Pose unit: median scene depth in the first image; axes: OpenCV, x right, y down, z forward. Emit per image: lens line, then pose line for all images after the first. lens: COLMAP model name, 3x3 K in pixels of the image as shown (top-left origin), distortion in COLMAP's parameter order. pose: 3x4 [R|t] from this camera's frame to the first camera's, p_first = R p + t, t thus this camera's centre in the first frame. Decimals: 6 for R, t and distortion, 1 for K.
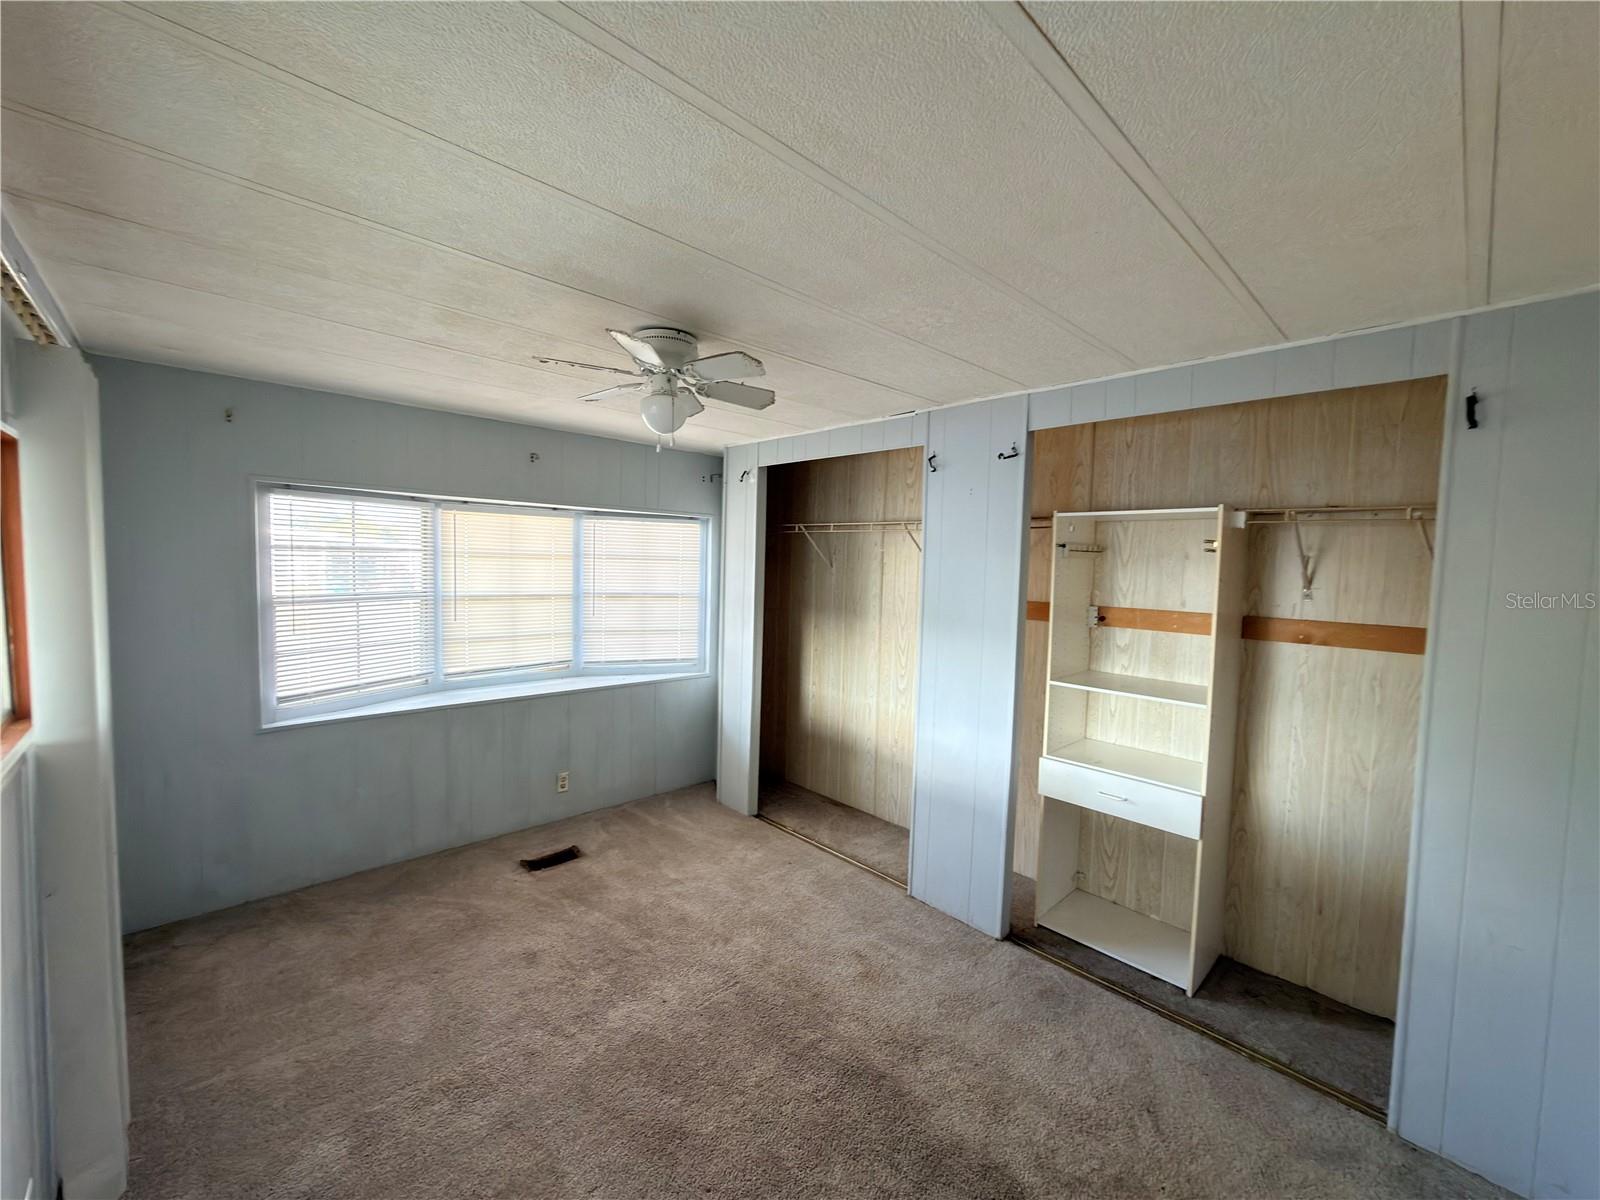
lens RADIAL K [[643.4, 0, 800.0], [0, 643.4, 600.0], [0, 0, 1]] dist [0.001907, 0.000305]
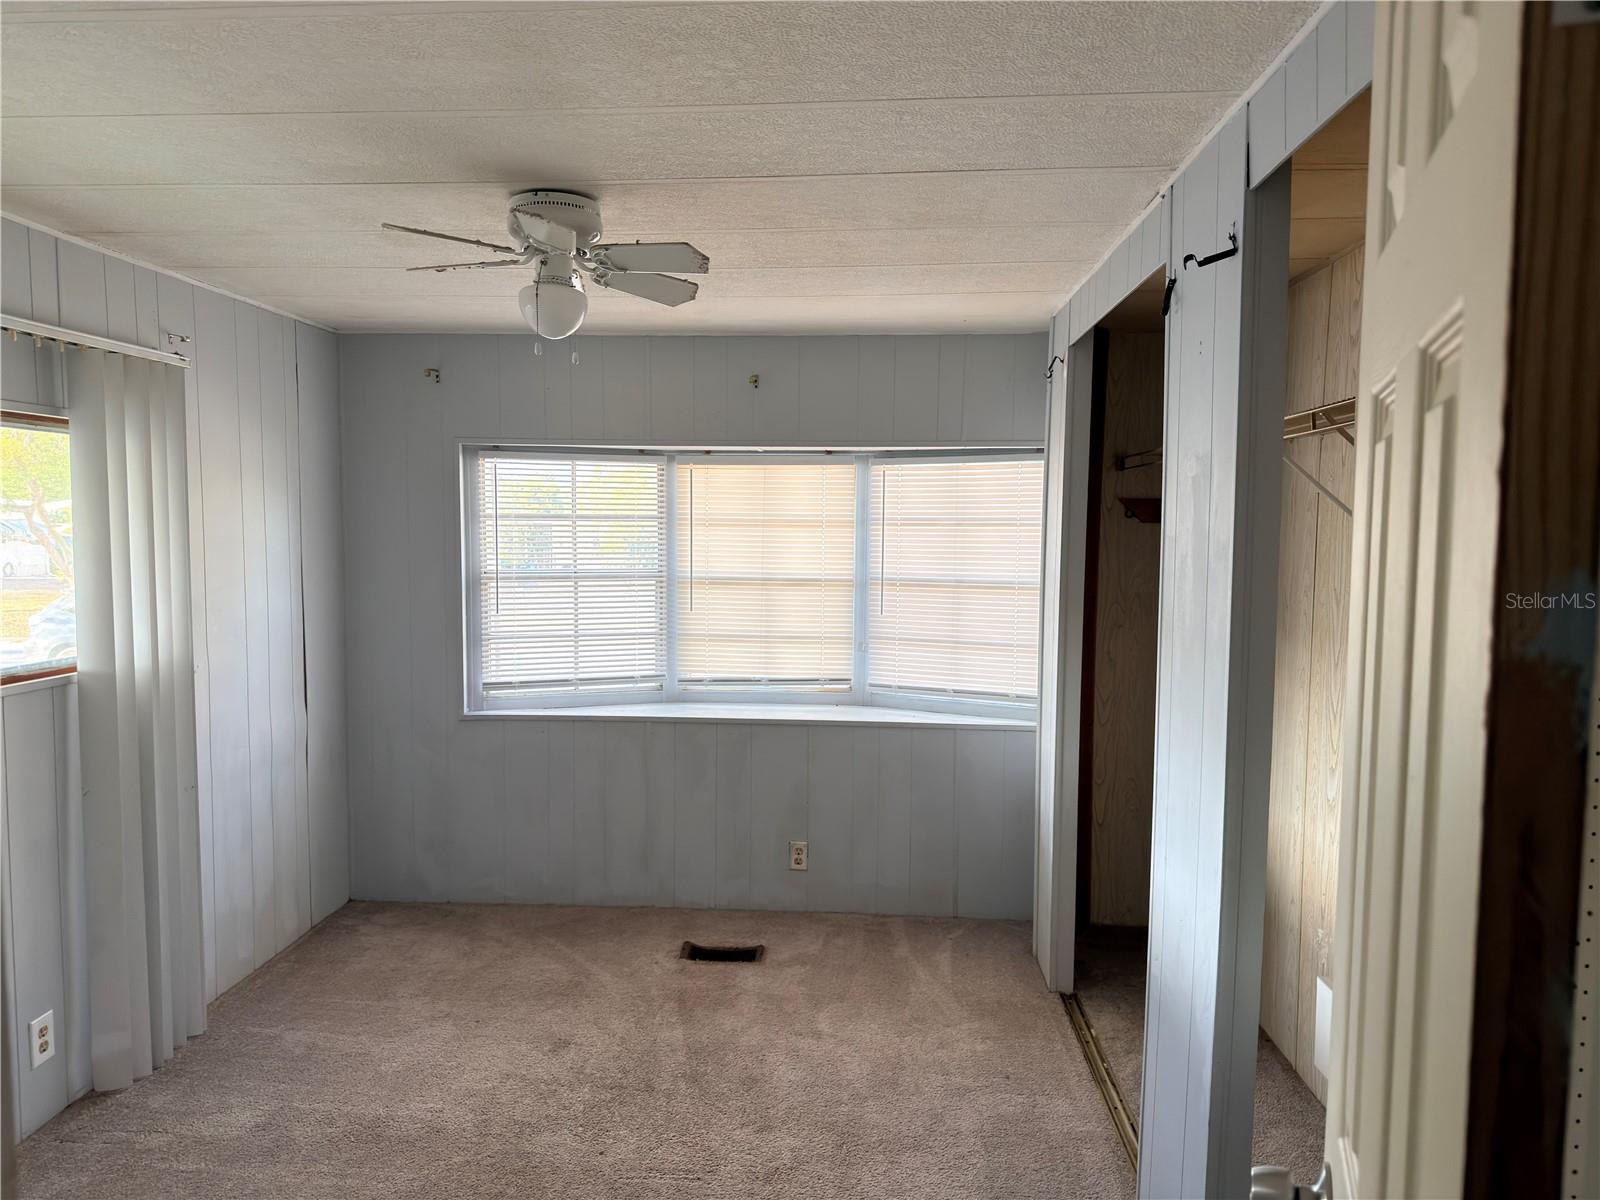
lens RADIAL K [[1120.9, 0, 795.9], [0, 1120.9, 598.0], [0, 0, 1]] dist [0.129176, -0.226001]
pose [[0.674710, 0.023950, -0.737694, 0.557539], [-0.035448, 0.999372, 0.000025, 0.014590], [0.737231, 0.026133, 0.675135, 0.215155]]
